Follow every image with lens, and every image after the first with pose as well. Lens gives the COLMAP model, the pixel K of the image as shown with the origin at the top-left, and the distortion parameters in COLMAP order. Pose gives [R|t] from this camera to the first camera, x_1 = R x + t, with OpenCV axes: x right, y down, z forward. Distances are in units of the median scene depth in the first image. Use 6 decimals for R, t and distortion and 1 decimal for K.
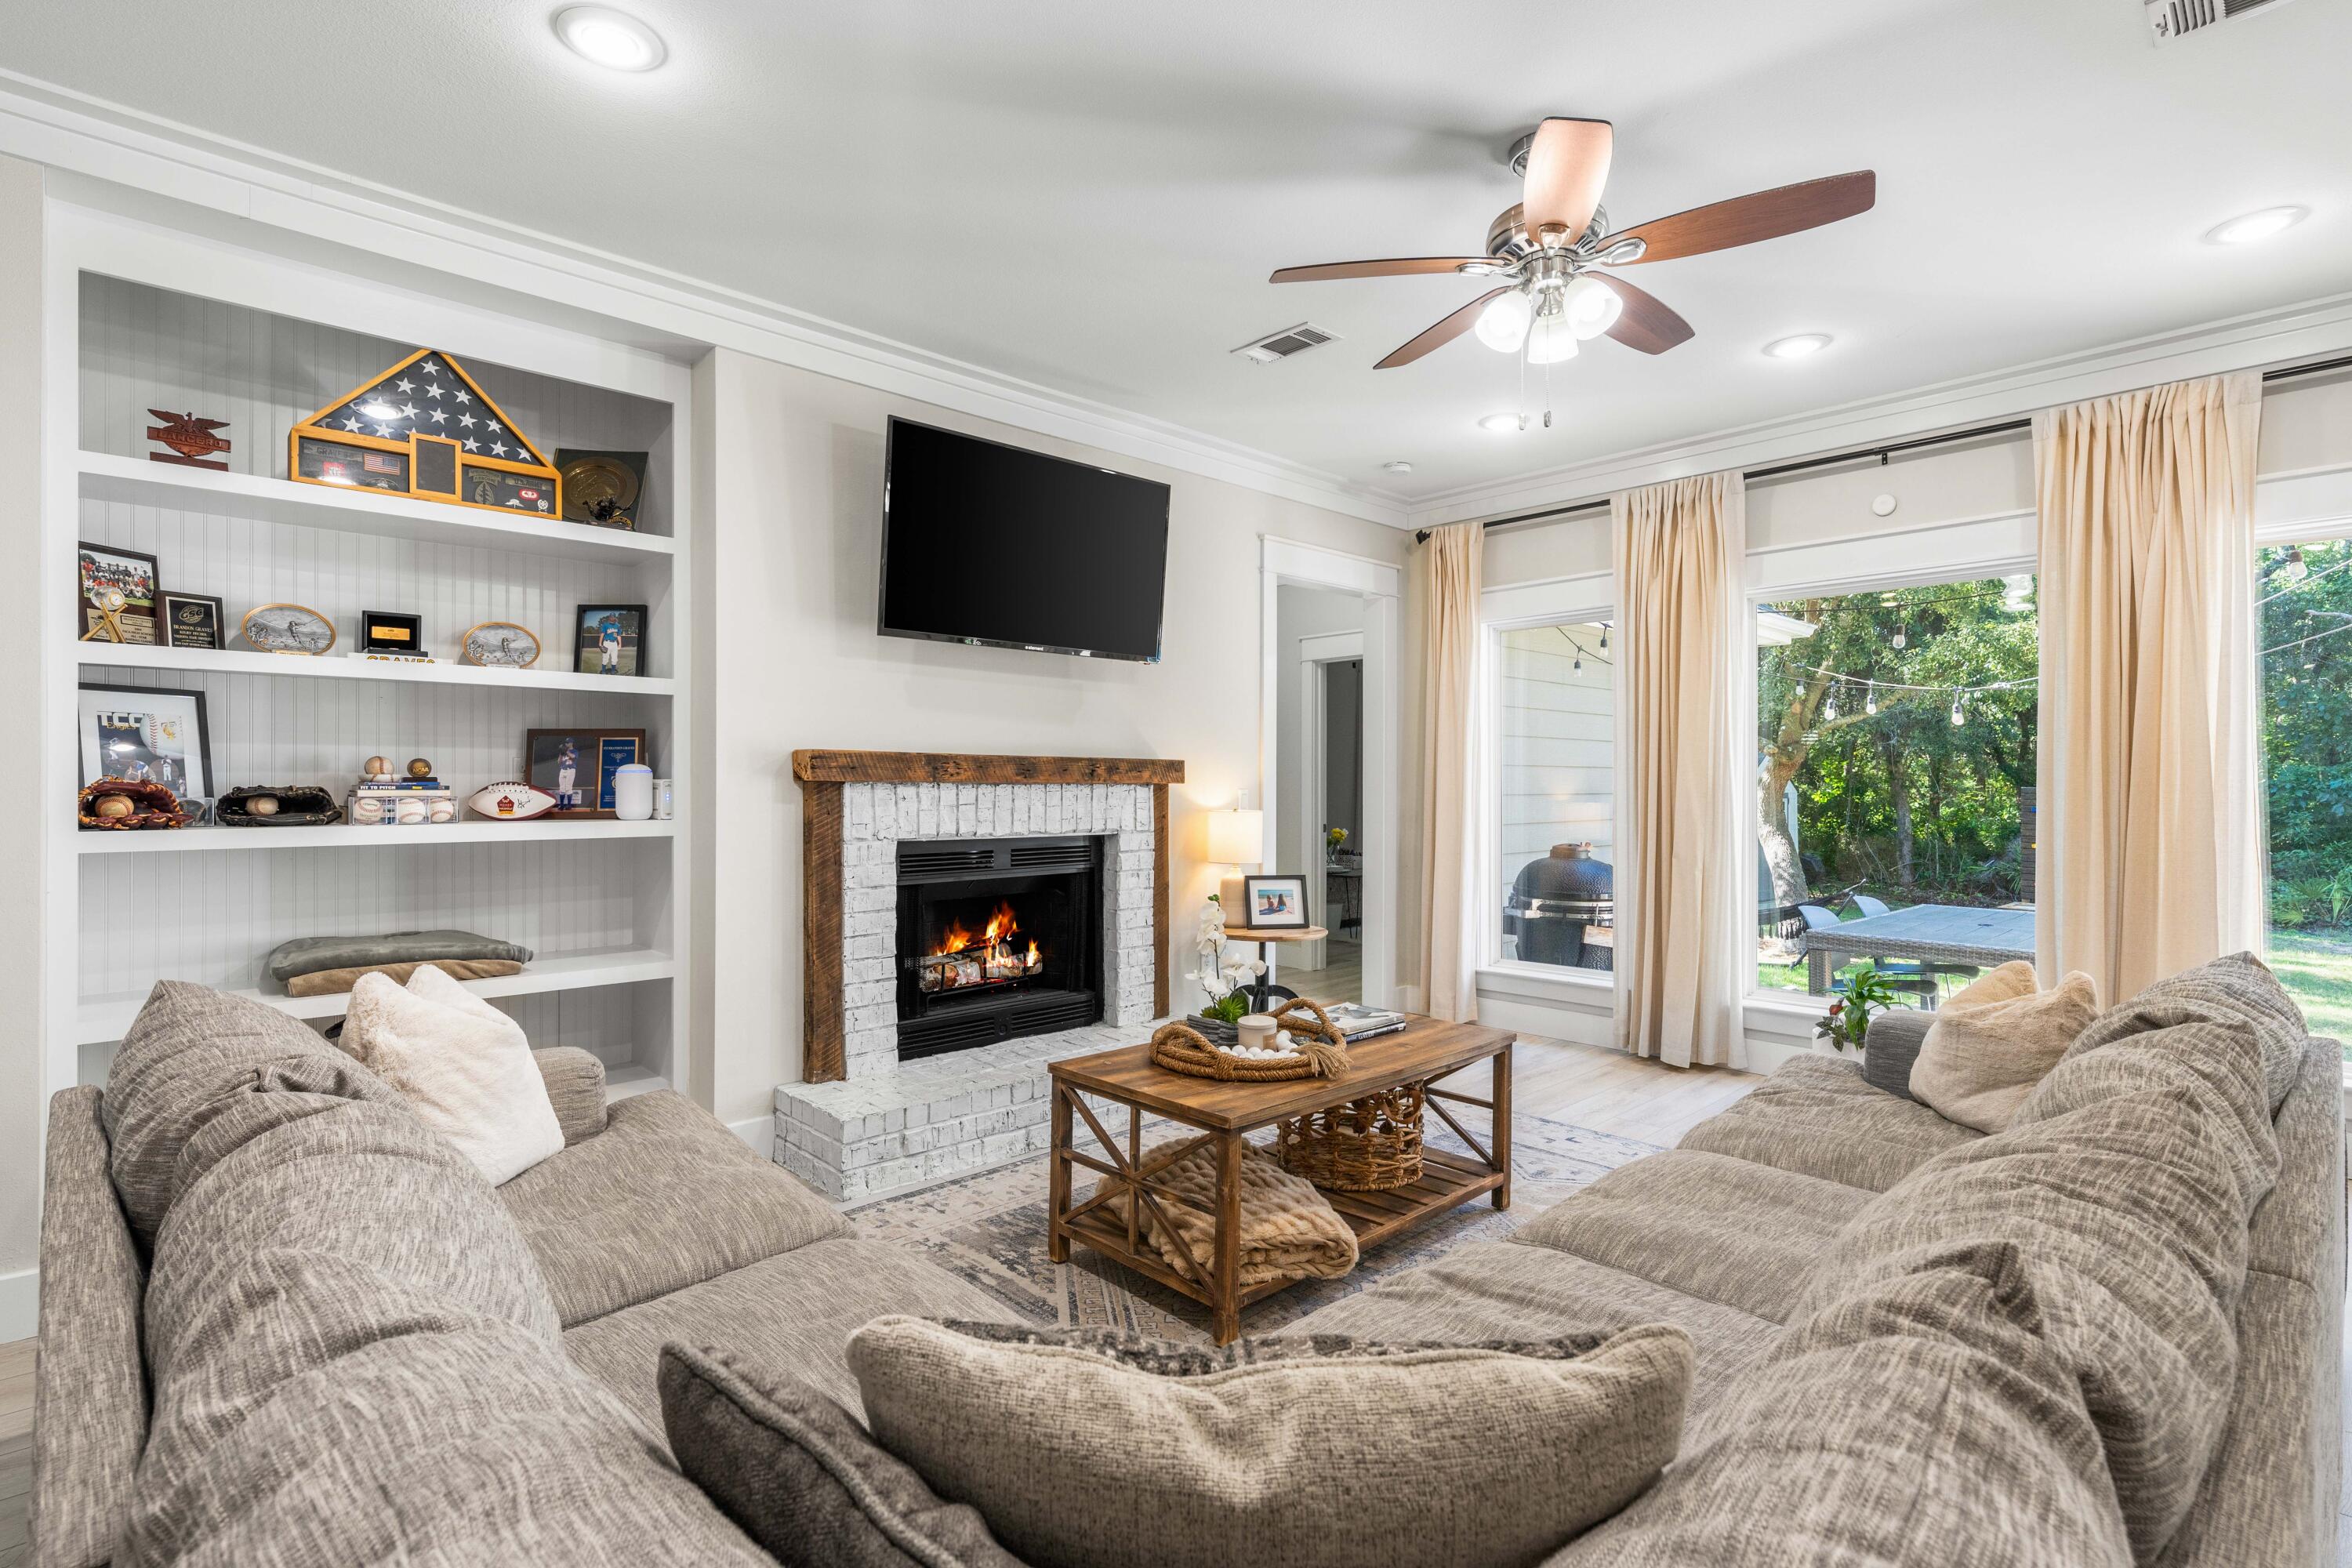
lens RADIAL K [[1074.2, 0, 1171.2], [0, 1074.2, 784.3], [0, 0, 1]] dist [0.001390, 0.000092]
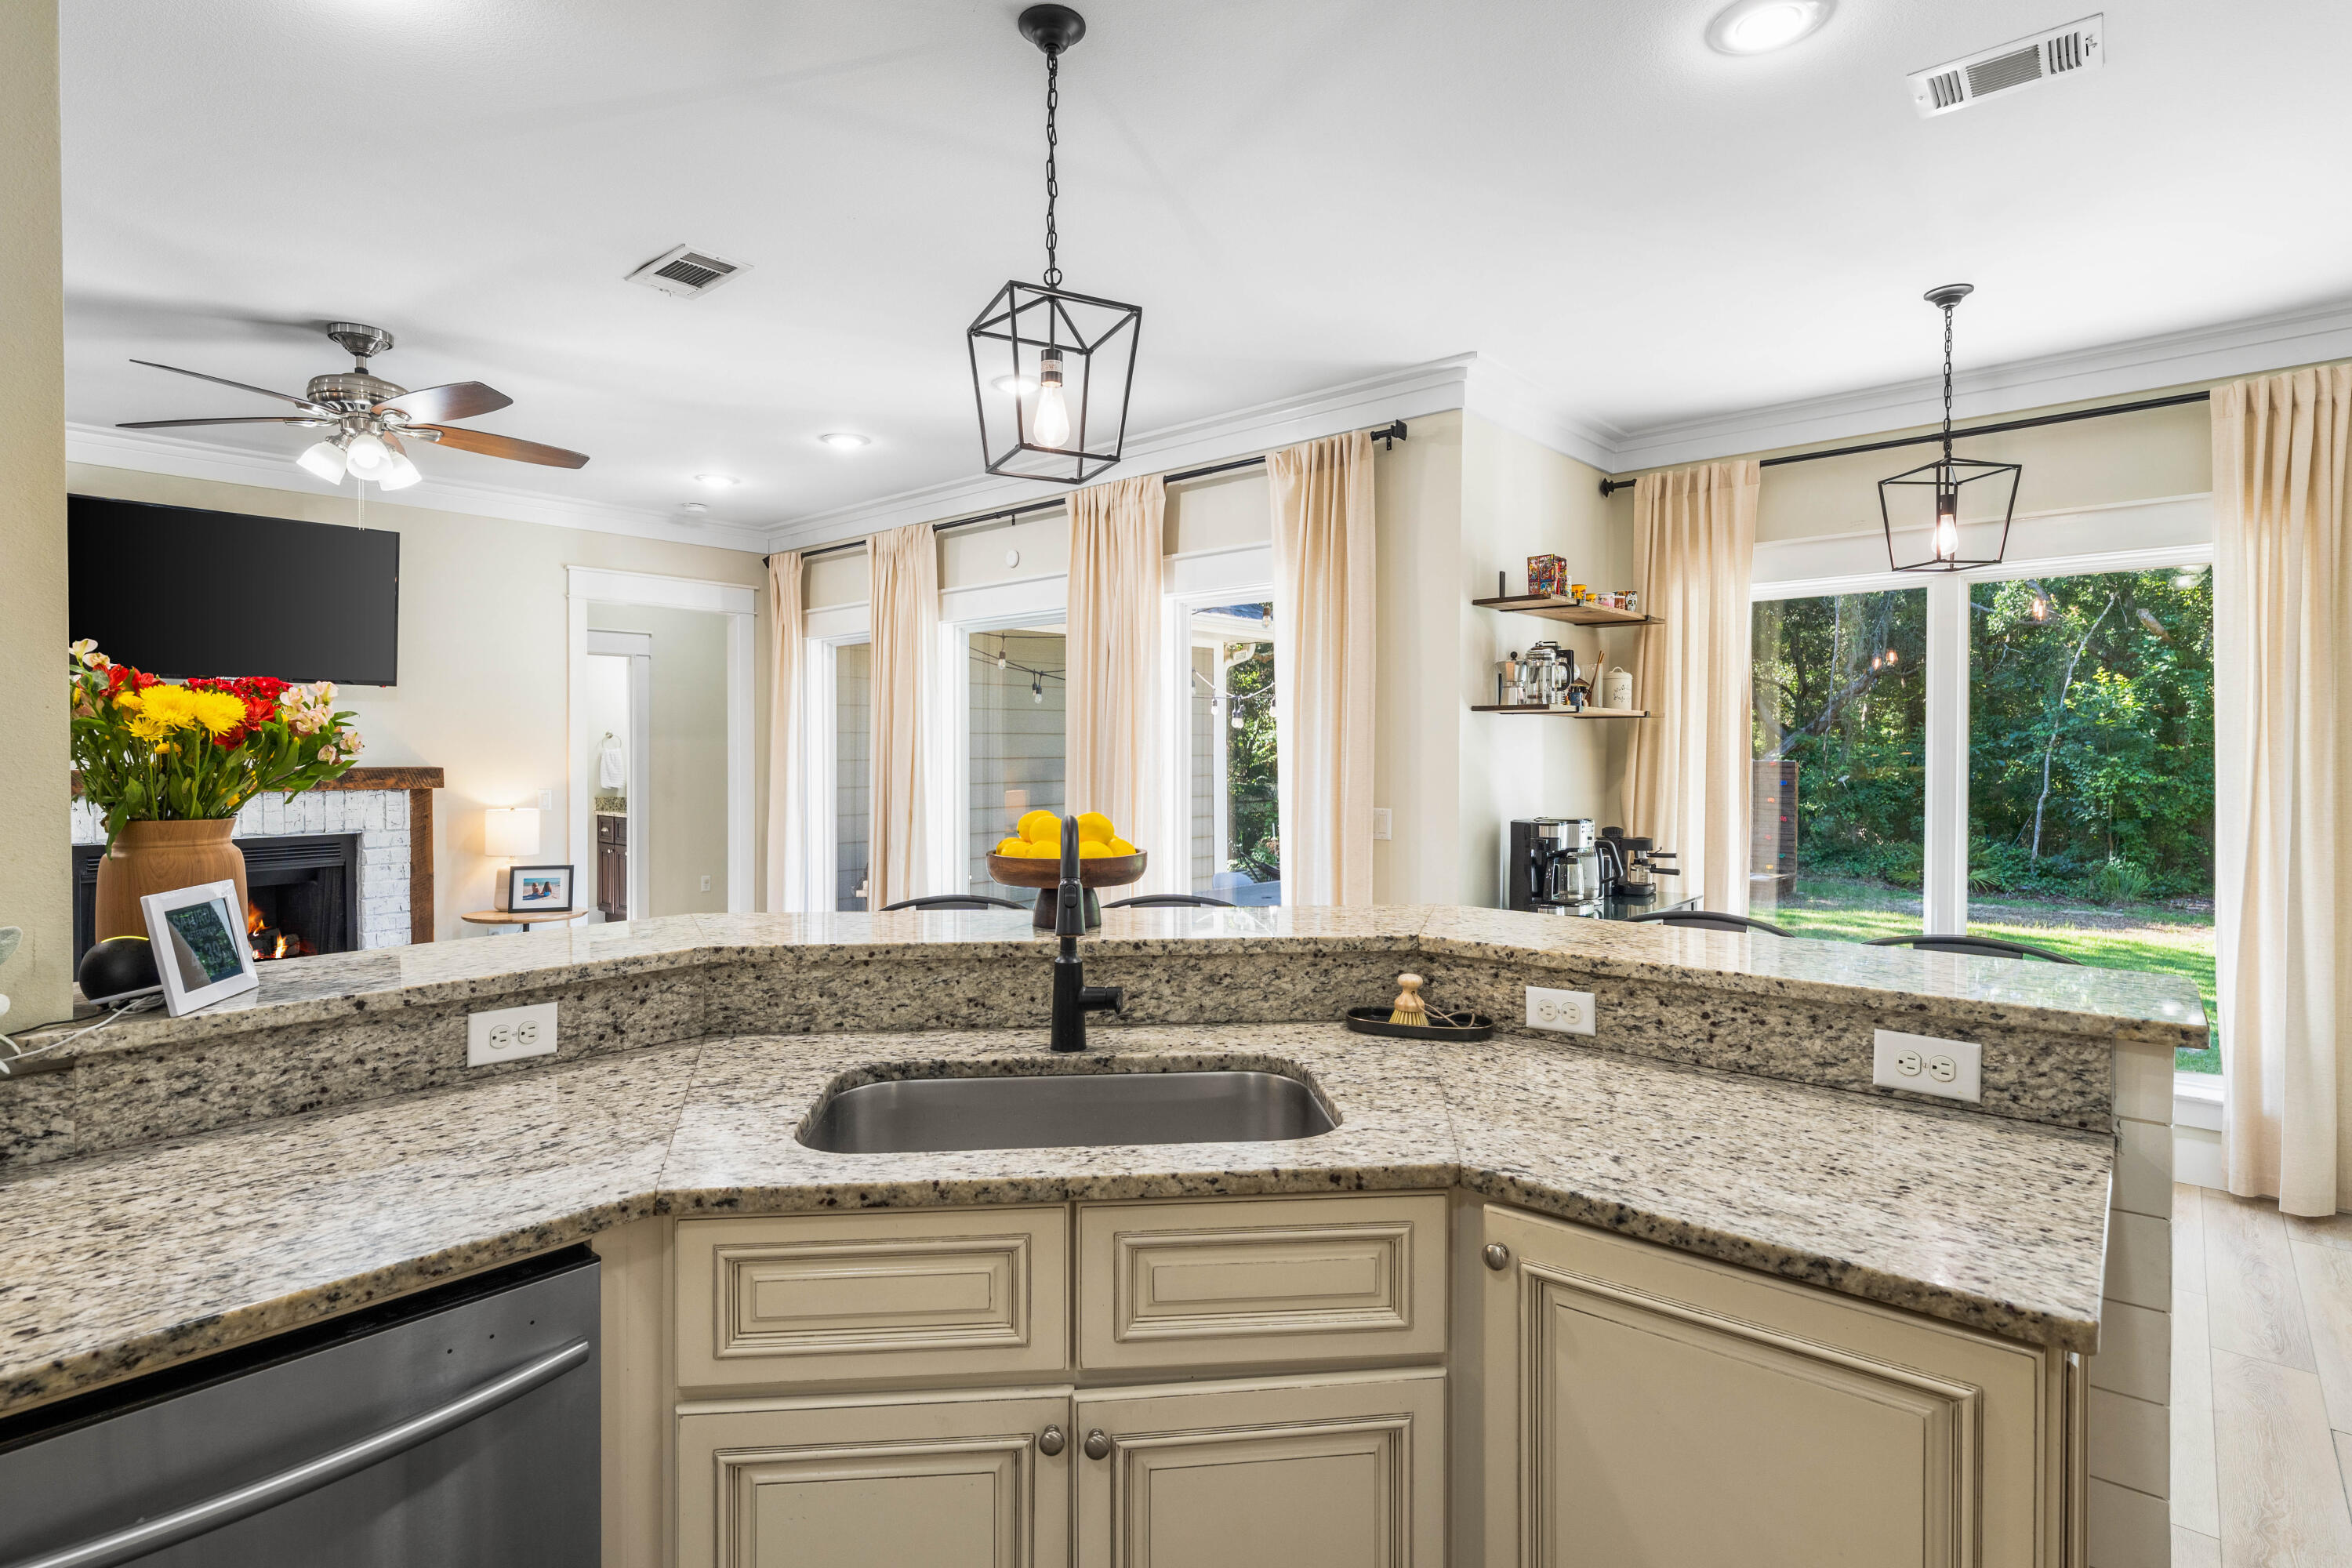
lens RADIAL K [[1163.5, 0, 1165.0], [0, 1163.5, 761.7], [0, 0, 1]] dist [0.000867, 0.000002]
pose [[0.995631, -0.004352, 0.093272, 0.718935], [0.003453, 0.999946, 0.009804, -0.041376], [-0.093310, -0.009439, 0.995592, -0.341770]]
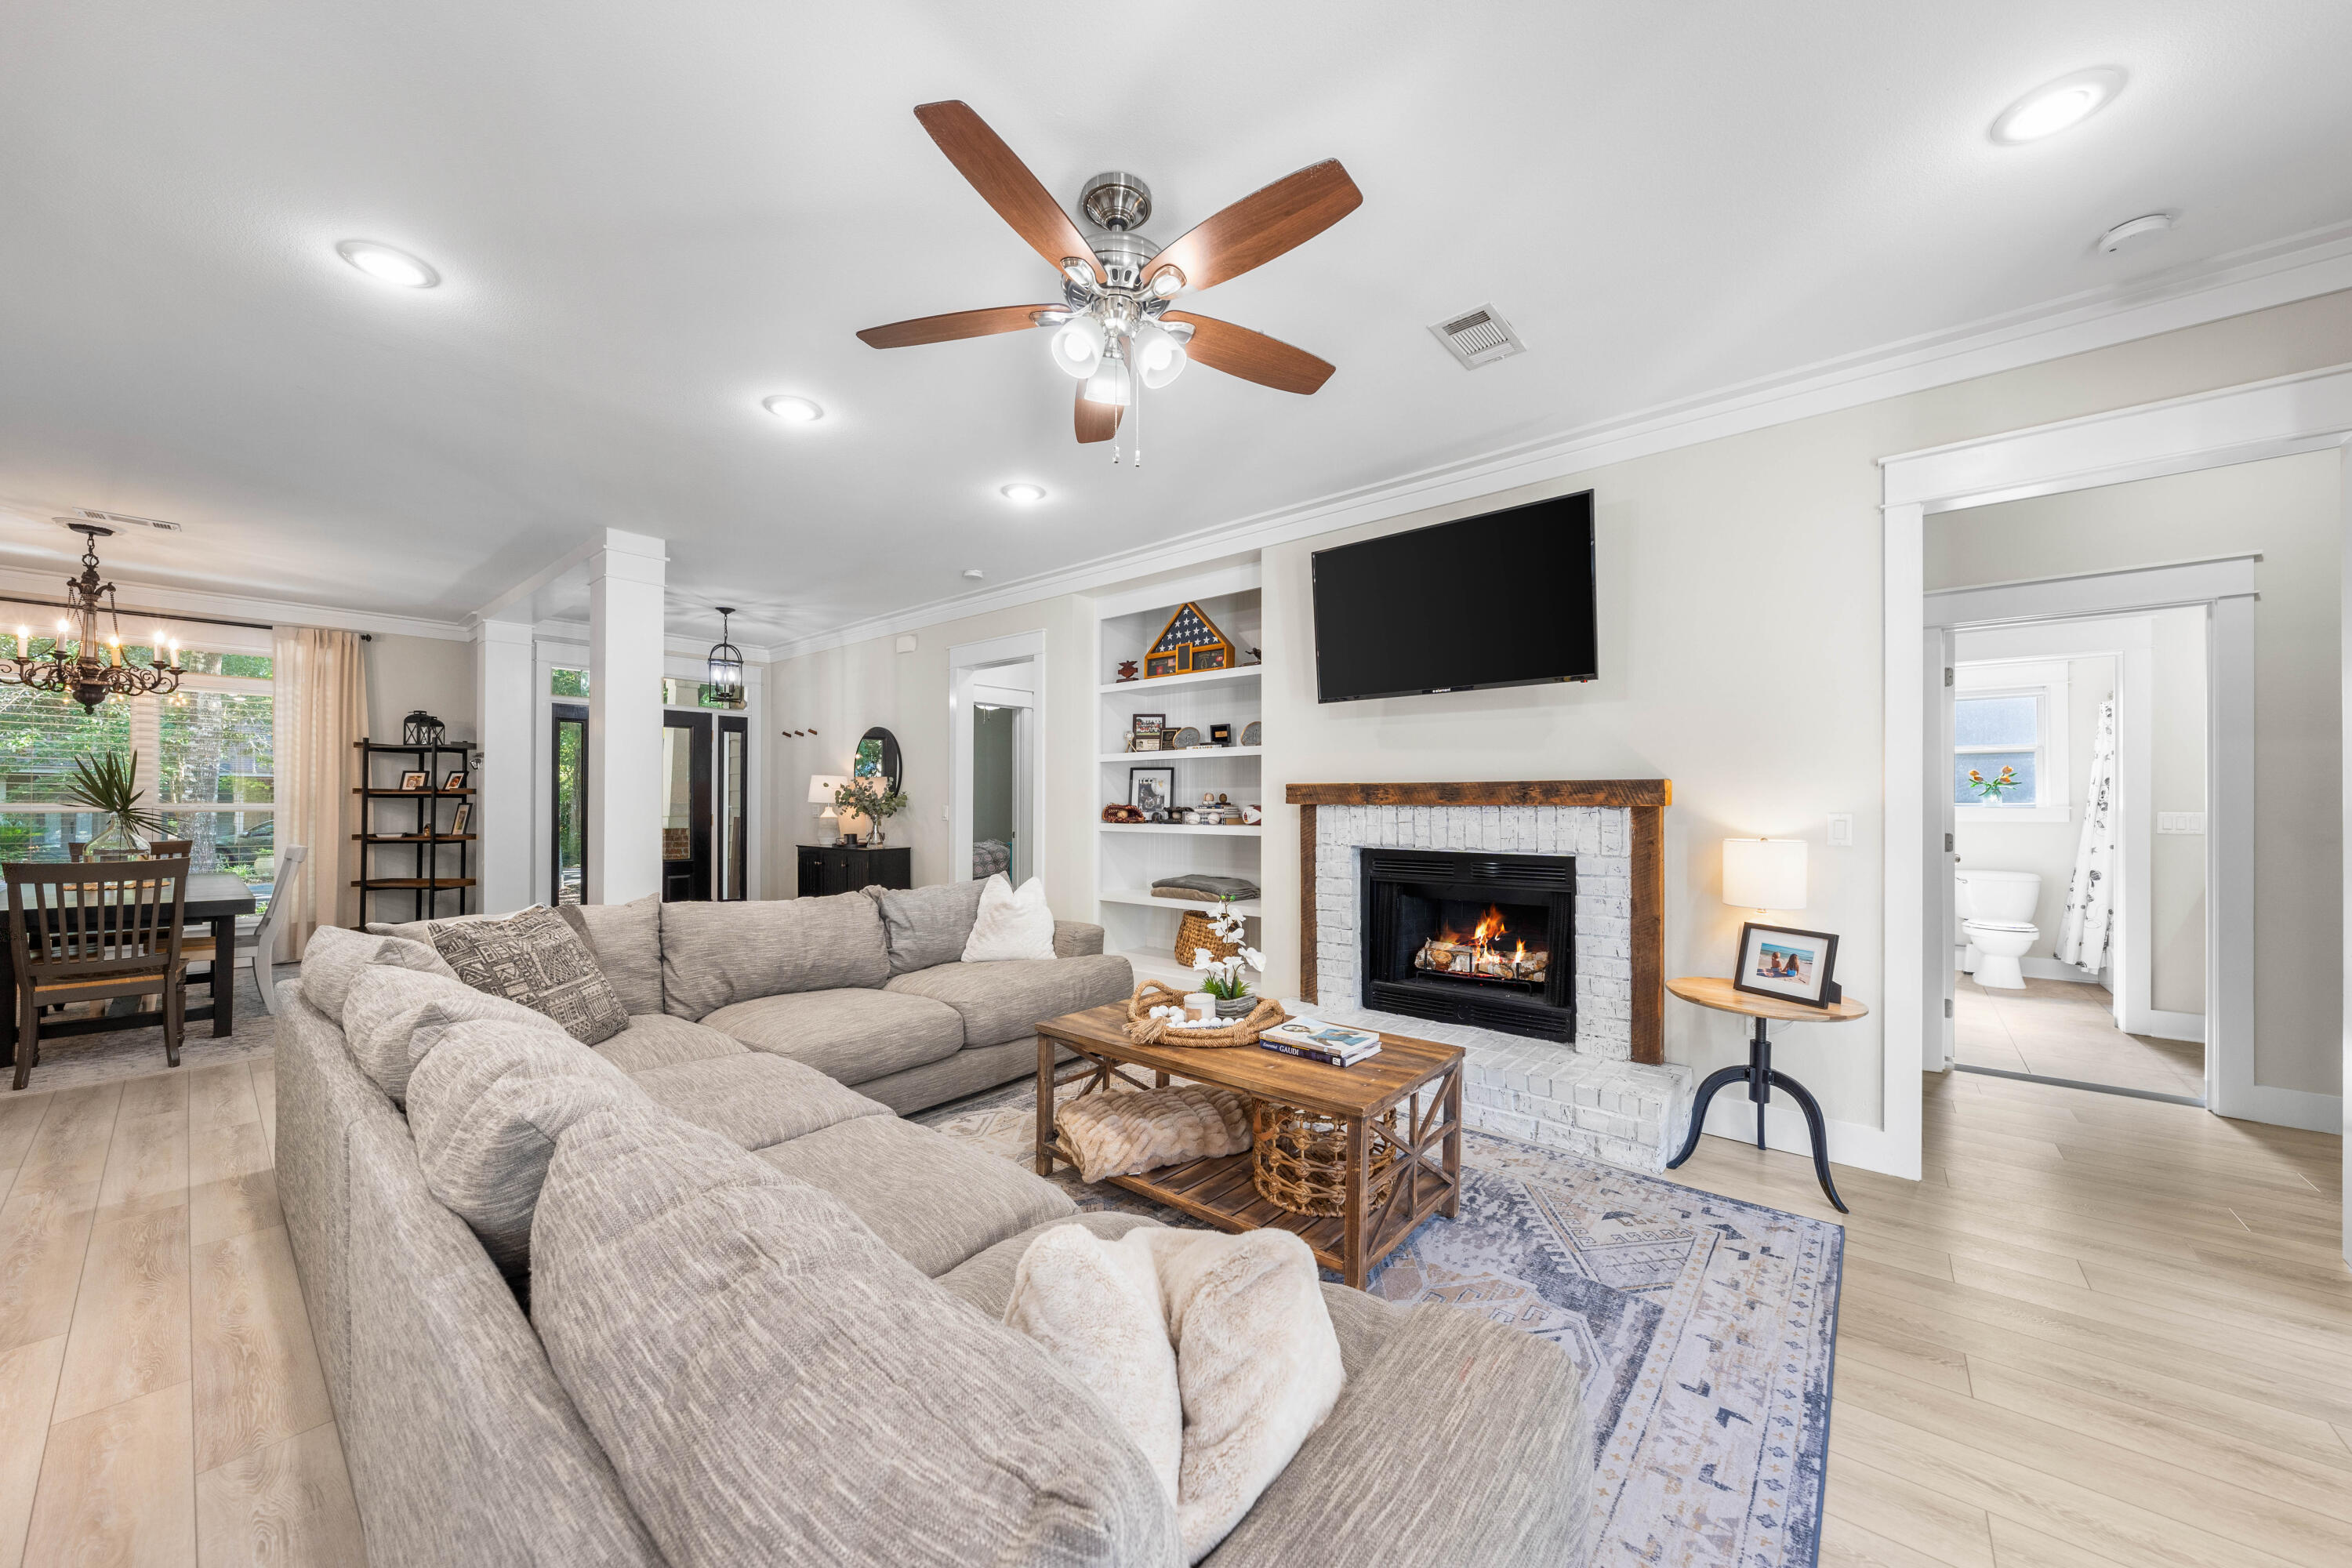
lens RADIAL K [[833.3, 0, 1179.5], [0, 833.3, 799.6], [0, 0, 1]] dist [0.000022, 0.000260]
pose [[0.129322, -0.008643, -0.991565, 0.688387], [-0.003995, 0.999949, -0.009237, 0.002095], [0.991595, 0.005156, 0.129281, 0.556682]]
